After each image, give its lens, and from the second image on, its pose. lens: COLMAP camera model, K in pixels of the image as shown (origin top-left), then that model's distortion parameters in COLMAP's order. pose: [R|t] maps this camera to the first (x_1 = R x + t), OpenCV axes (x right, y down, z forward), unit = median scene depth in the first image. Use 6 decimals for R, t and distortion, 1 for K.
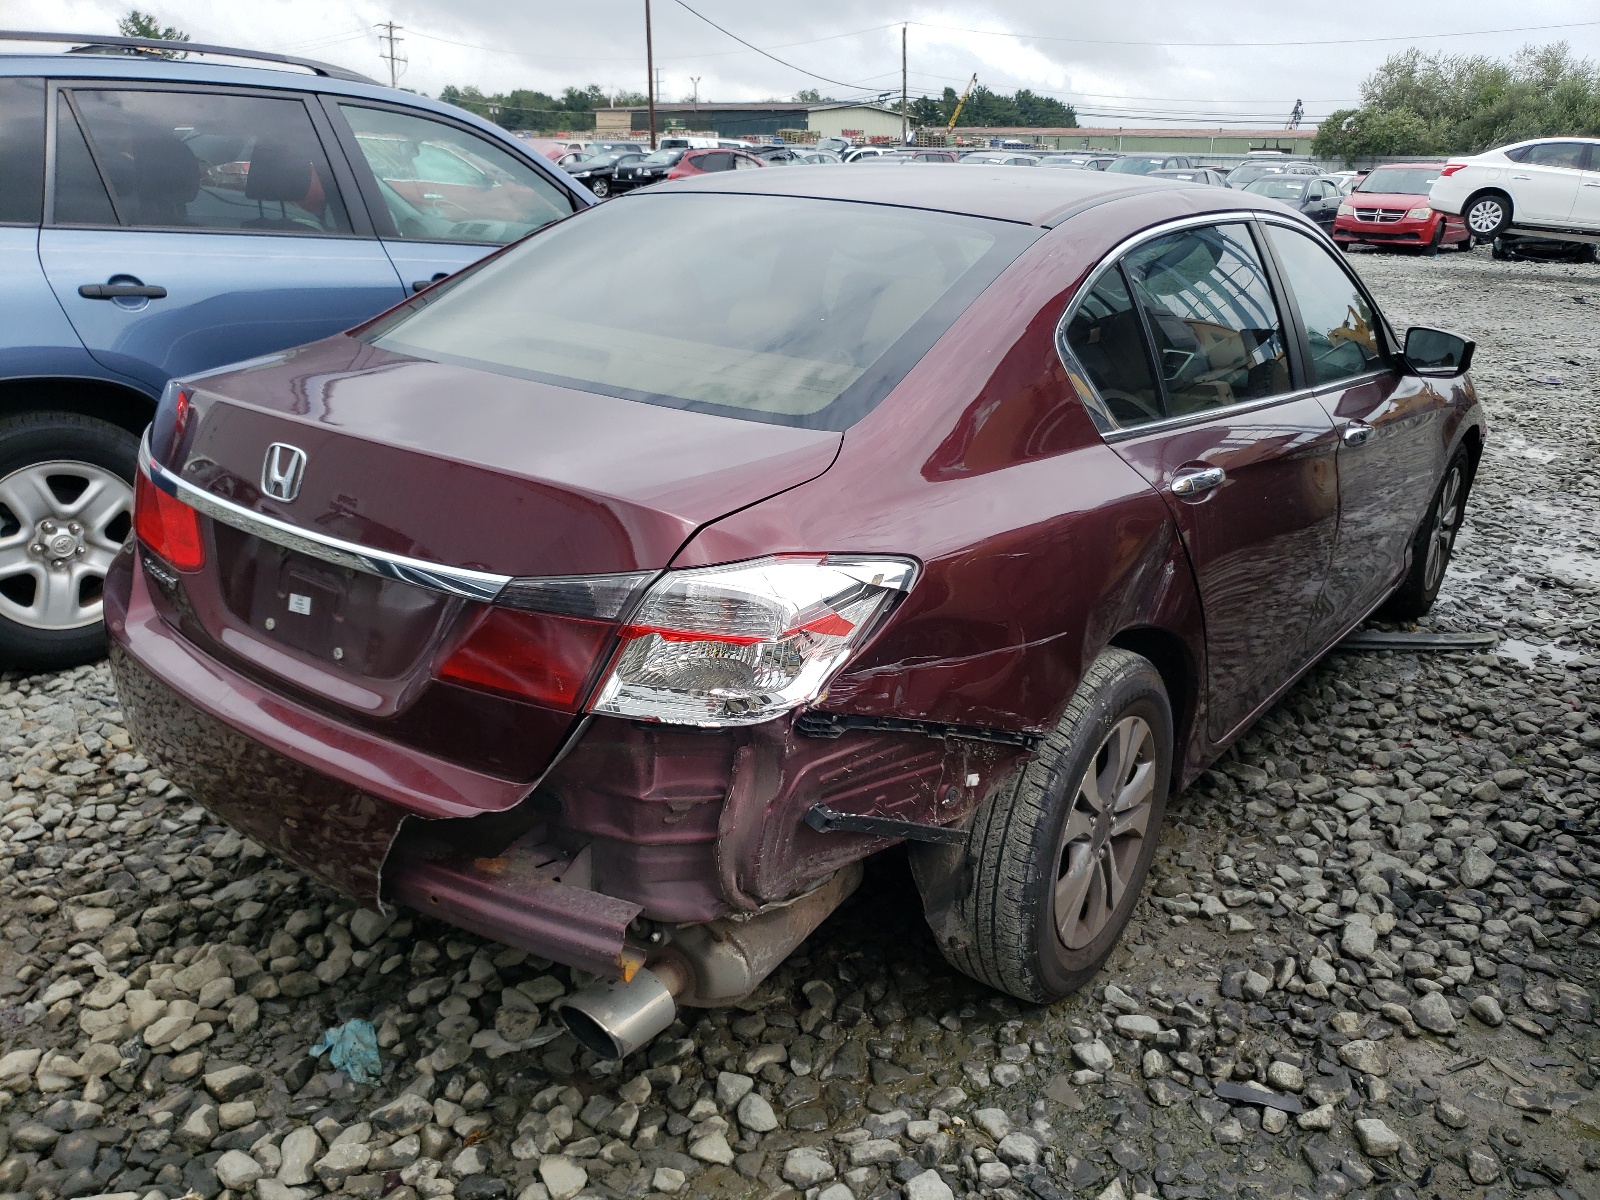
lens RADIAL K [[1222.1, 0, 820.0], [0, 1222.1, 598.0], [0, 0, 1]] dist [-0.011491, 0.039641]
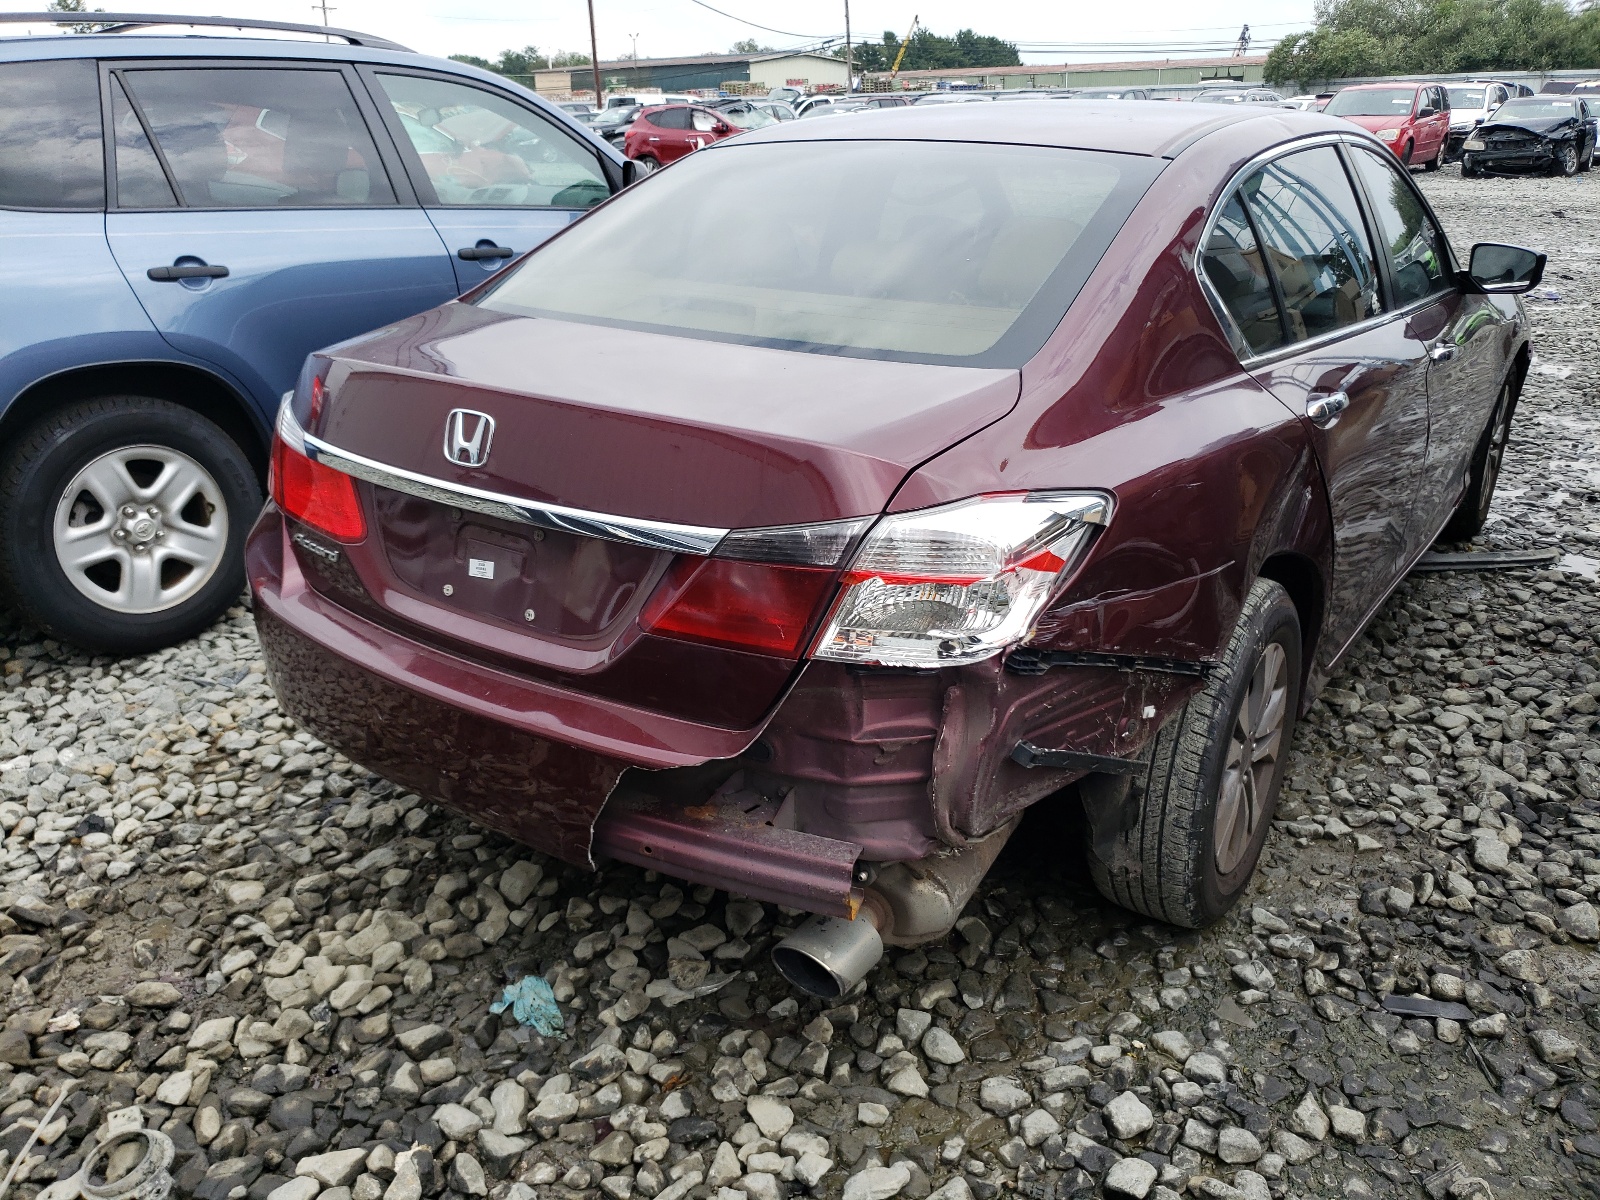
lens RADIAL K [[1222.1, 0, 782.6], [0, 1222.1, 589.9], [0, 0, 1]] dist [-0.011491, 0.039641]
pose [[0.998812, -0.048717, -0.000724, -0.151124], [0.048717, 0.998378, 0.029455, 0.003931], [-0.000712, -0.029455, 0.999566, -0.007879]]
